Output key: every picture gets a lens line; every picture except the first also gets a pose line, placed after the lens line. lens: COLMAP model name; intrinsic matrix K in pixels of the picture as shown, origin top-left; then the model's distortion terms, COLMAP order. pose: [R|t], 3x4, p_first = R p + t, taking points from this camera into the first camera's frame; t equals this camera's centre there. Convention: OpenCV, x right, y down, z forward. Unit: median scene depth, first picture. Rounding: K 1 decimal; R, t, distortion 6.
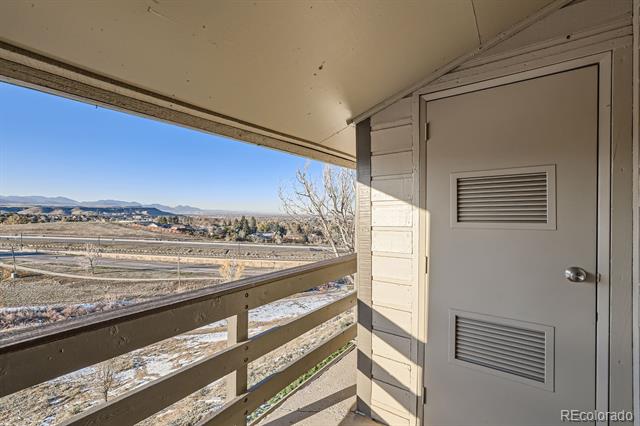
lens RADIAL K [[275.9, 0, 317.5], [0, 275.9, 213.2], [0, 0, 1]] dist [-0.000076, -0.000028]
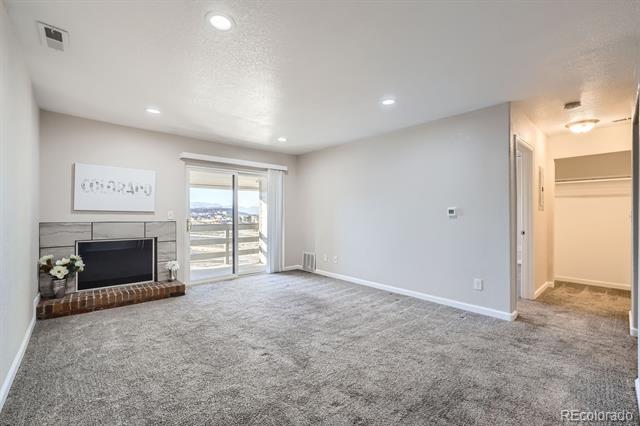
lens RADIAL K [[275.9, 0, 317.5], [0, 275.9, 213.2], [0, 0, 1]] dist [-0.000076, -0.000028]
pose [[0.972594, -0.002866, -0.232493, 1.952523], [0.003118, 0.999995, 0.000717, 0.065287], [0.232489, -0.001423, 0.972598, -2.688032]]
